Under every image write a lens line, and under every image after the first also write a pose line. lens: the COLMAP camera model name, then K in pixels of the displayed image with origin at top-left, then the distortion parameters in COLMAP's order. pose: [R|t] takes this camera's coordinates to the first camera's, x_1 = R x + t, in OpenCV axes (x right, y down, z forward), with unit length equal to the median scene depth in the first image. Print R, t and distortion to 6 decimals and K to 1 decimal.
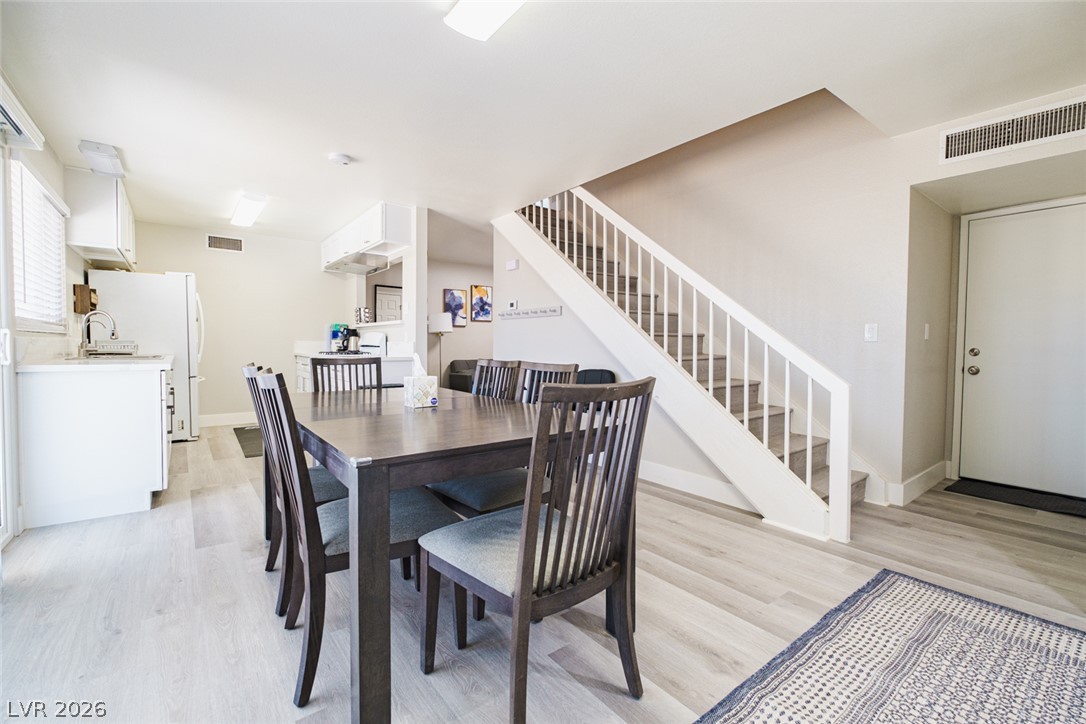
lens RADIAL K [[469.1, 0, 549.0], [0, 469.1, 359.8], [0, 0, 1]] dist [0.003097, -0.004332]
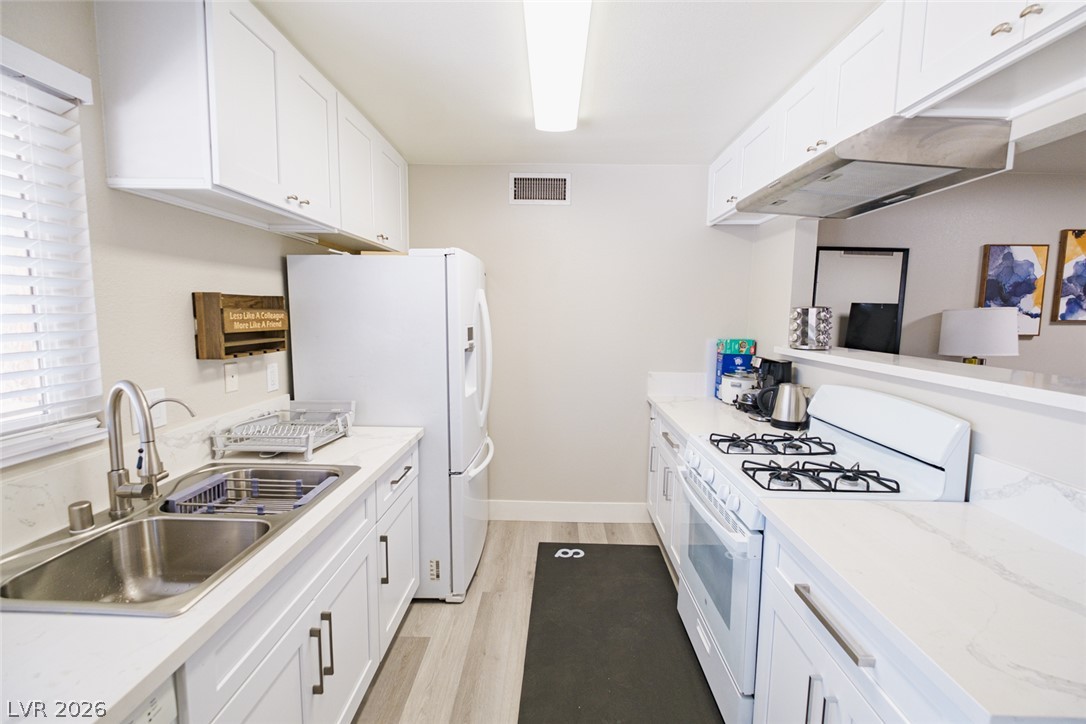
lens RADIAL K [[469.1, 0, 549.0], [0, 469.1, 359.8], [0, 0, 1]] dist [0.003097, -0.004332]
pose [[0.777146, 0.068267, -0.625607, -0.327393], [-0.027075, 0.996805, 0.075141, -0.092737], [0.628738, -0.041457, 0.776511, 0.570326]]
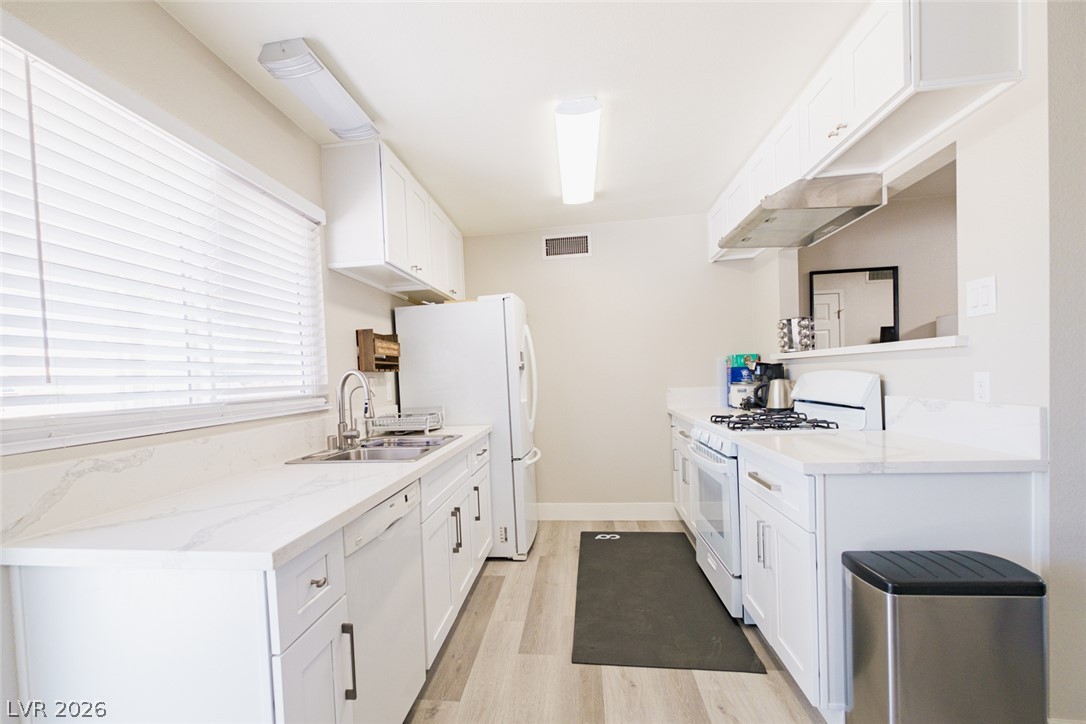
lens RADIAL K [[507.7, 0, 499.6], [0, 507.7, 391.5], [0, 0, 1]] dist [0.000374, -0.000379]
pose [[0.675850, -0.015818, -0.736869, -0.223369], [0.026285, 0.999651, 0.002649, -0.045672], [0.736570, -0.021159, 0.676030, 0.430054]]
